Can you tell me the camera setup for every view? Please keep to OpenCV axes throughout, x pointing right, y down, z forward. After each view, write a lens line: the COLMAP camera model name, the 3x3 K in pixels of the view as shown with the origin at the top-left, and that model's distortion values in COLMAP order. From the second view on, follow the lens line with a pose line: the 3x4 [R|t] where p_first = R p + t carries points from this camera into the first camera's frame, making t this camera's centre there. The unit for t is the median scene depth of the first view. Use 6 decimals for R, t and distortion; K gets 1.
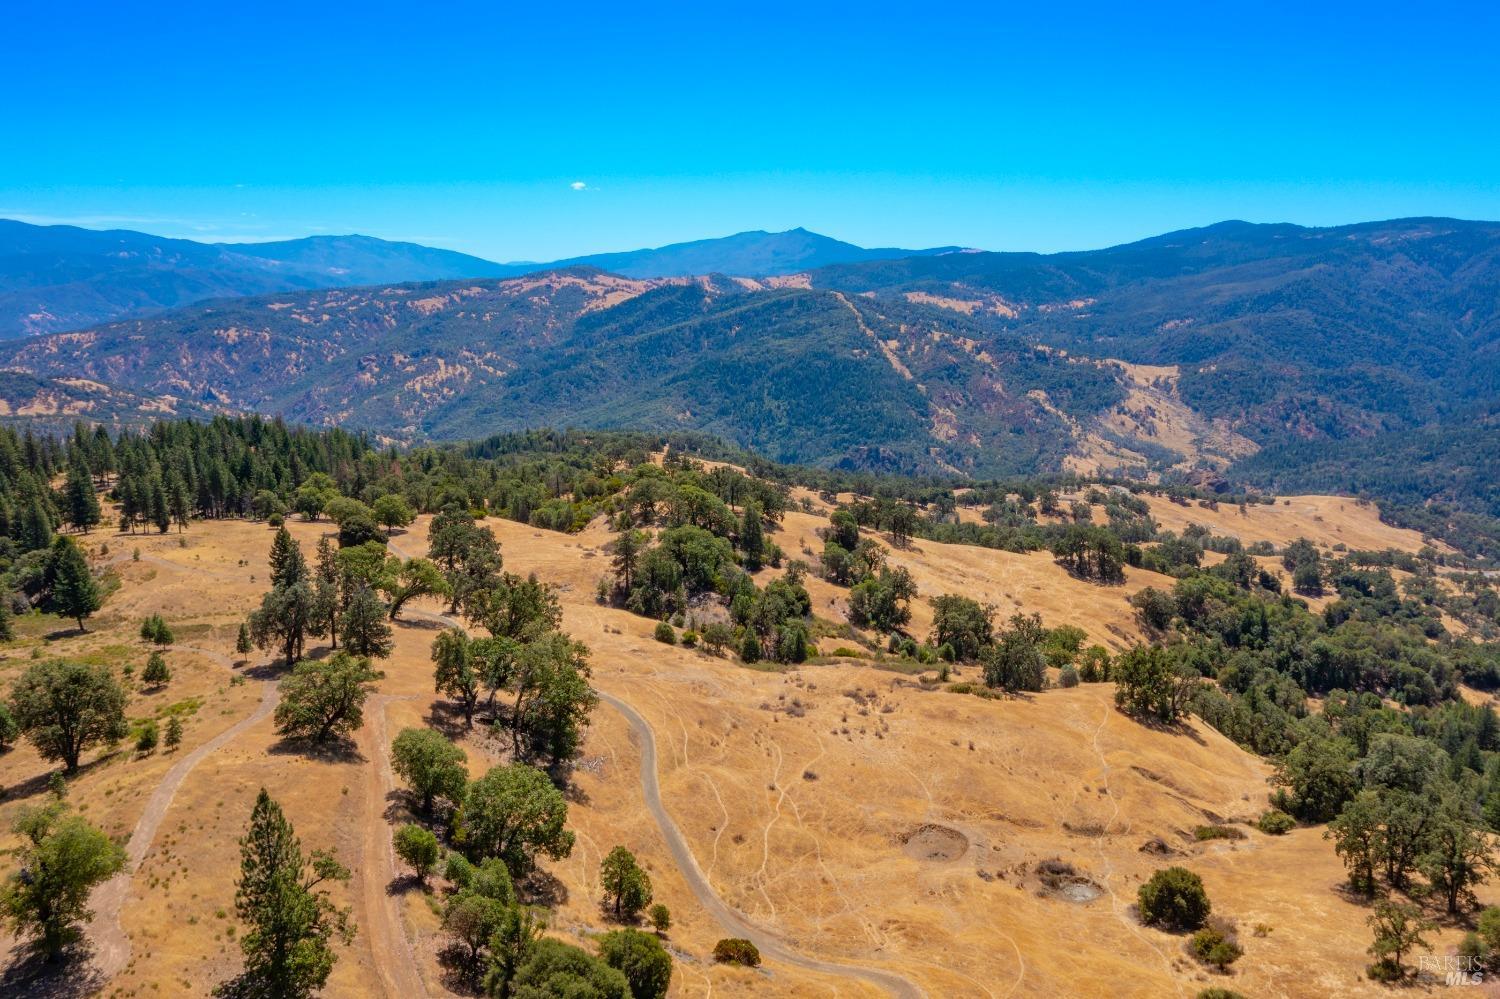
lens RADIAL K [[1192.2, 0, 746.5], [0, 1192.2, 499.1], [0, 0, 1]] dist [0.004124, 0.009708]
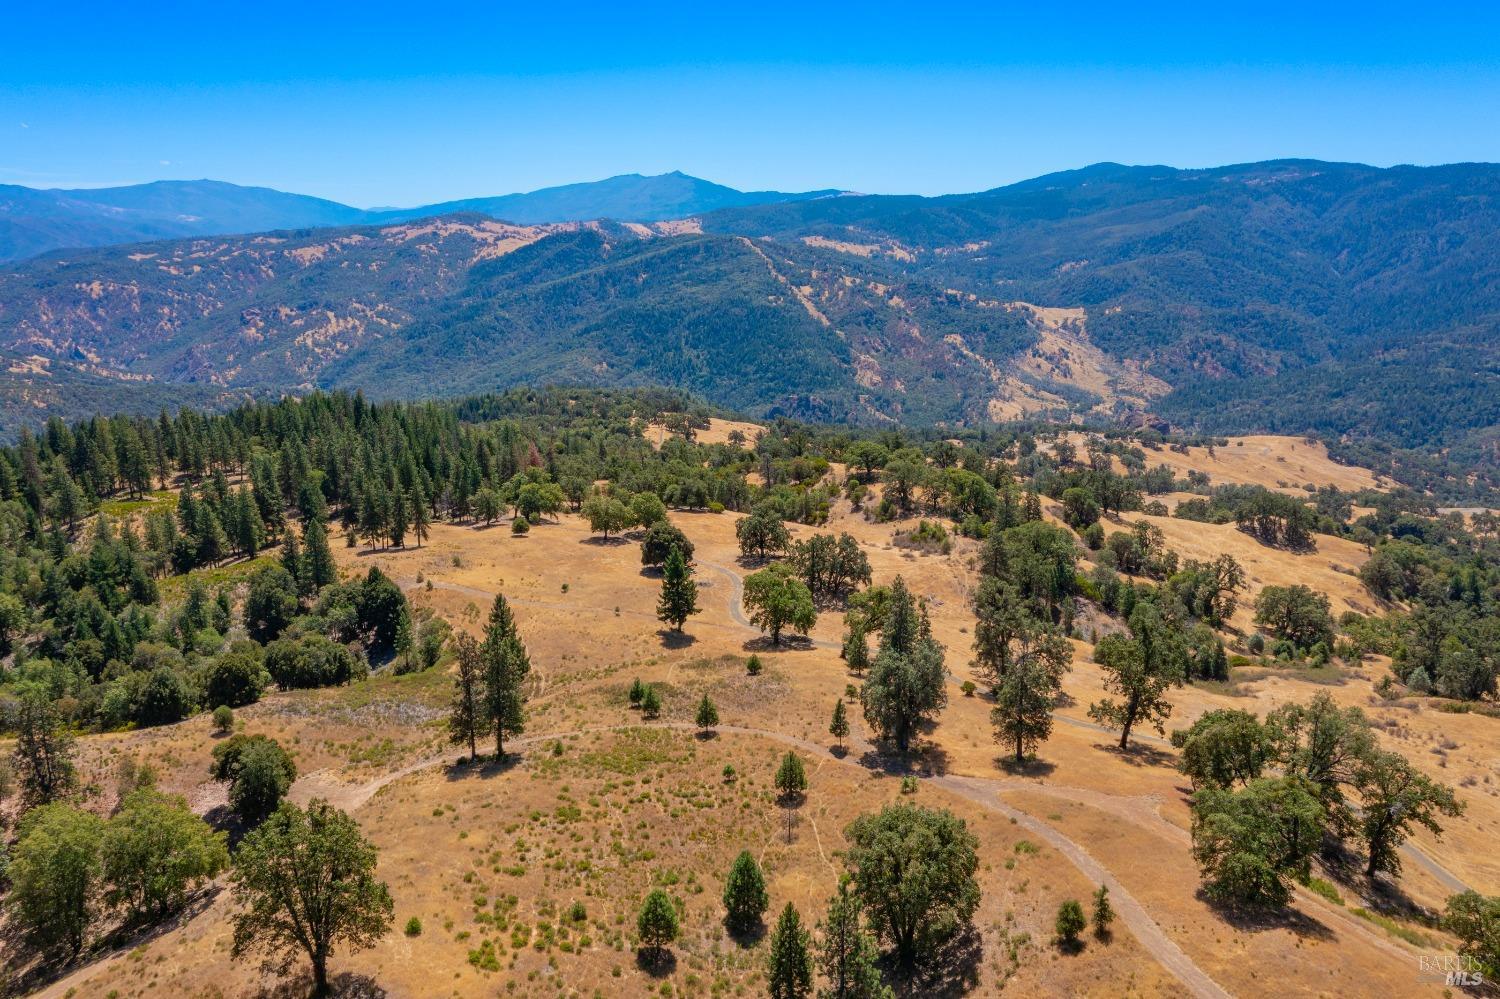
lens RADIAL K [[1192.2, 0, 745.9], [0, 1192.2, 499.0], [0, 0, 1]] dist [0.004124, 0.009708]
pose [[0.994364, -0.031091, 0.101360, -0.027980], [0.026527, 0.998586, 0.046076, -0.003188], [-0.102649, -0.043128, 0.993782, 0.011997]]
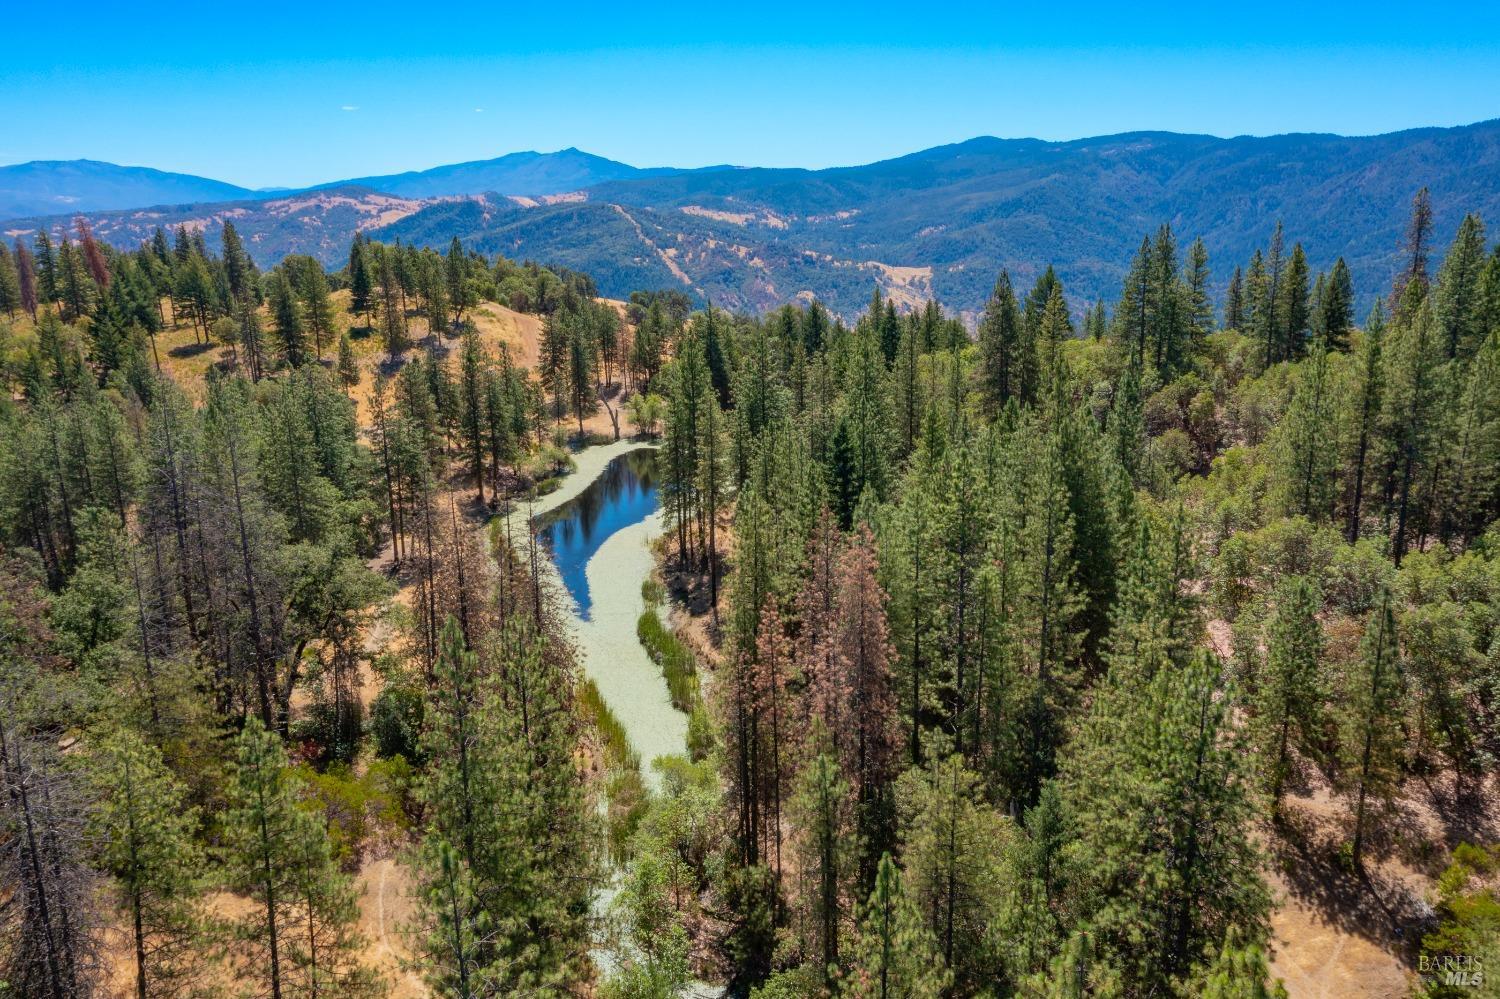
lens RADIAL K [[1192.2, 0, 747.7], [0, 1192.2, 499.1], [0, 0, 1]] dist [0.004124, 0.009708]
pose [[0.982952, -0.059299, 0.174035, -0.006064], [0.048470, 0.996653, 0.065831, 0.018285], [-0.177357, -0.056273, 0.982537, -0.050724]]
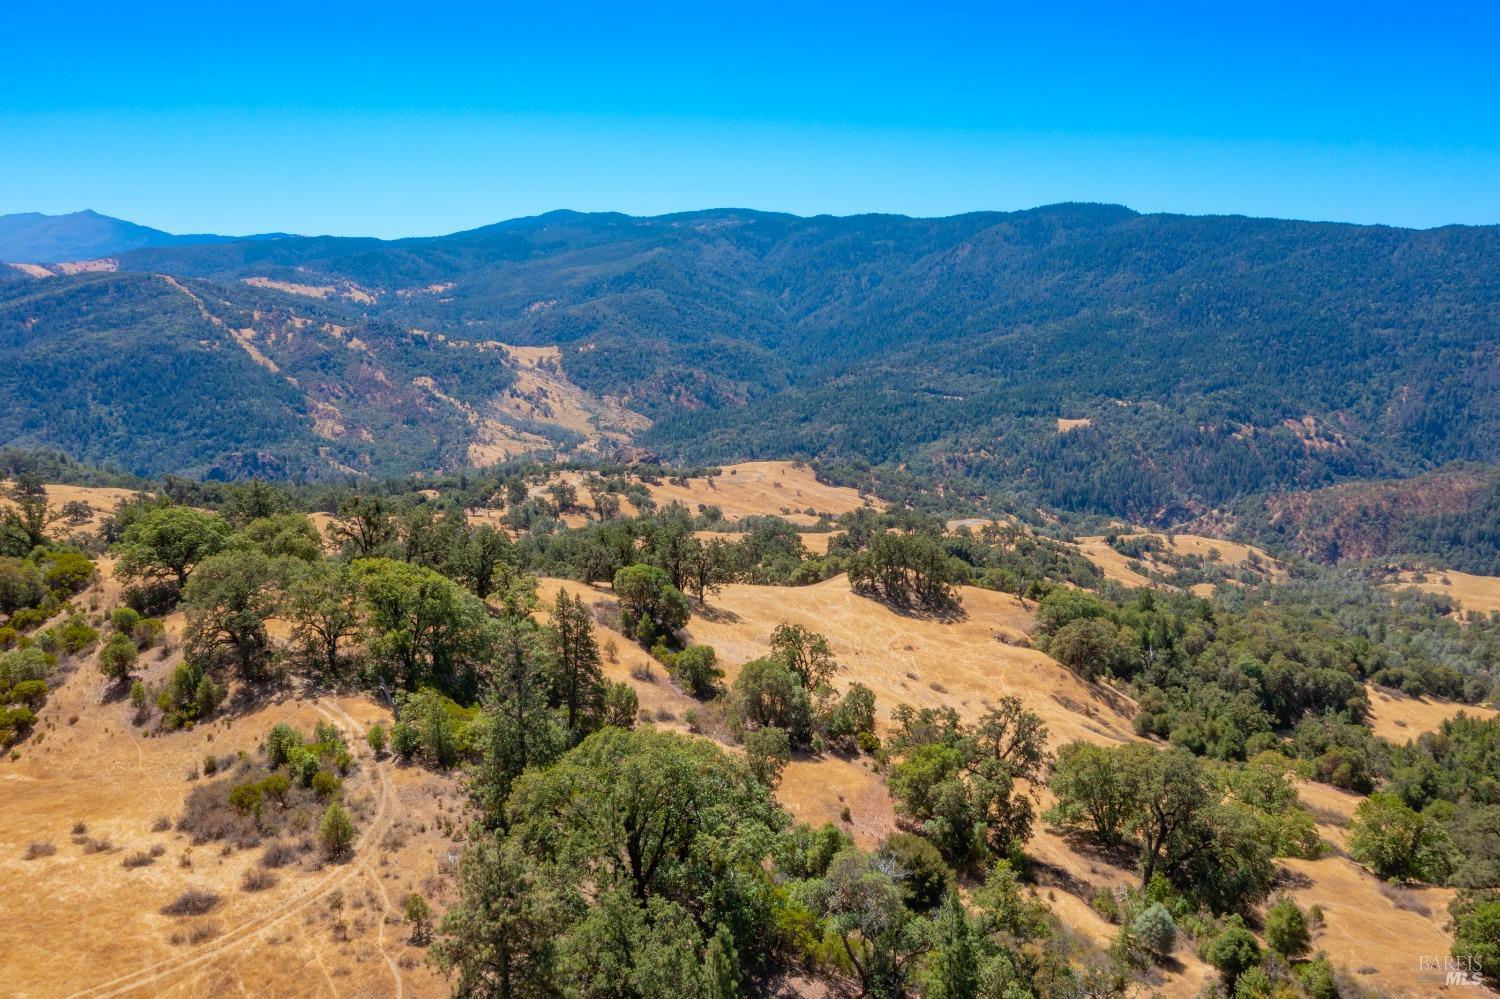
lens RADIAL K [[1192.2, 0, 747.7], [0, 1192.2, 495.2], [0, 0, 1]] dist [0.004124, 0.009708]
pose [[0.857835, -0.101427, 0.503816, -0.012393], [0.099422, 0.994564, 0.030940, -0.002882], [-0.504216, 0.023549, 0.863257, 0.060047]]
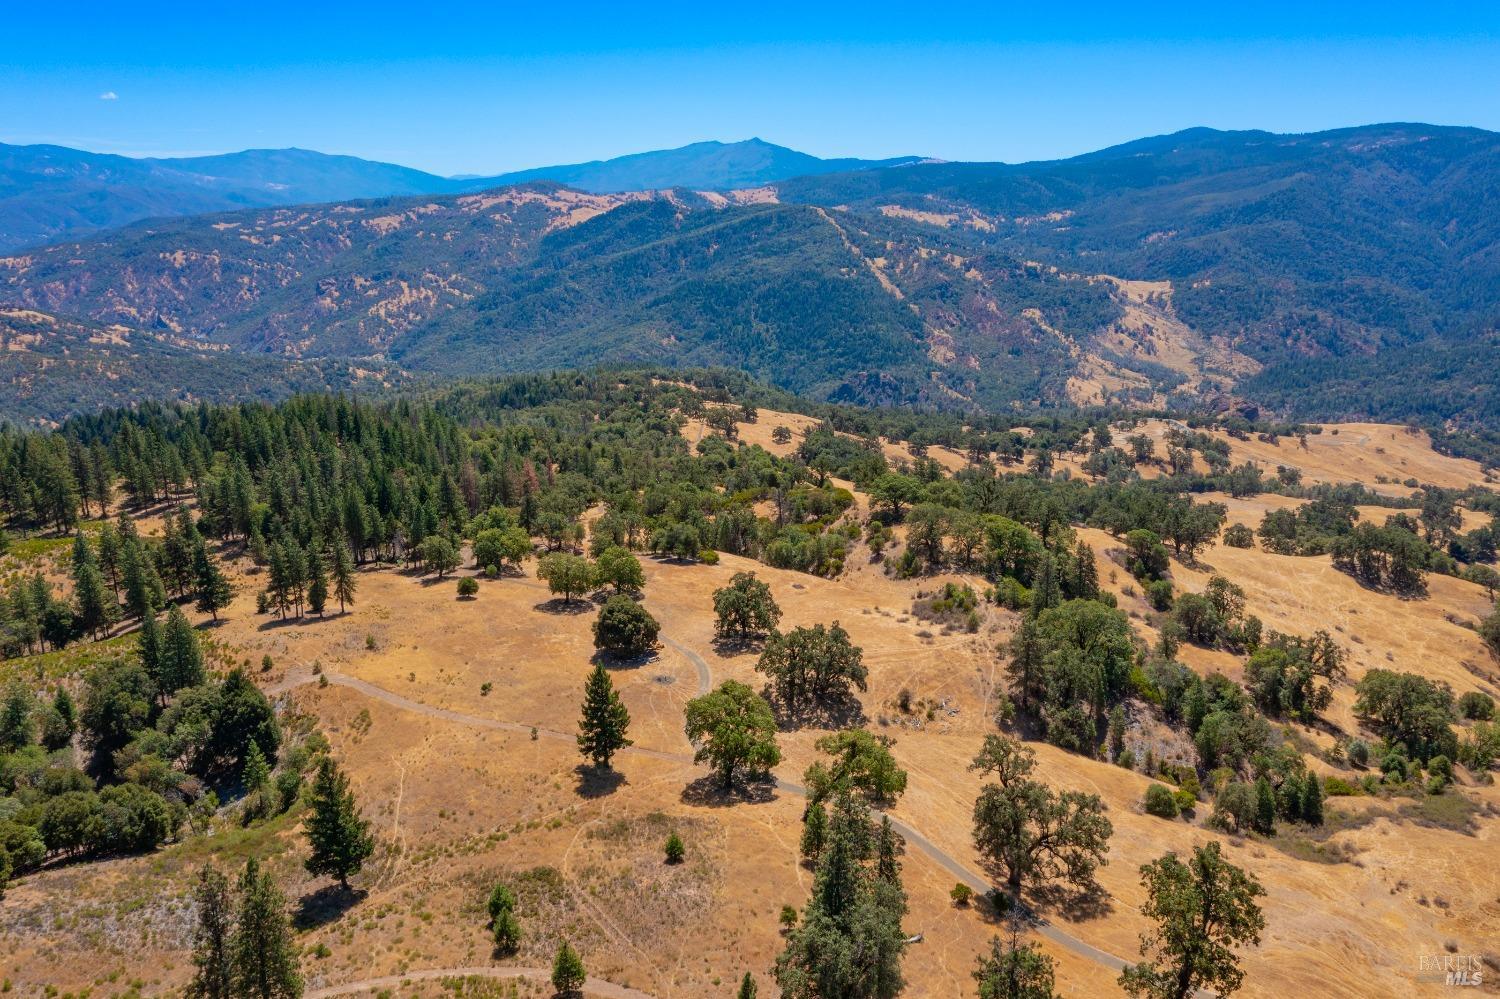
lens RADIAL K [[1192.2, 0, 745.5], [0, 1192.2, 501.0], [0, 0, 1]] dist [0.004124, 0.009708]
pose [[0.999132, -0.018620, 0.037267, -0.022005], [0.015890, 0.997260, 0.072253, -0.007279], [-0.038511, -0.071598, 0.996690, 0.024231]]
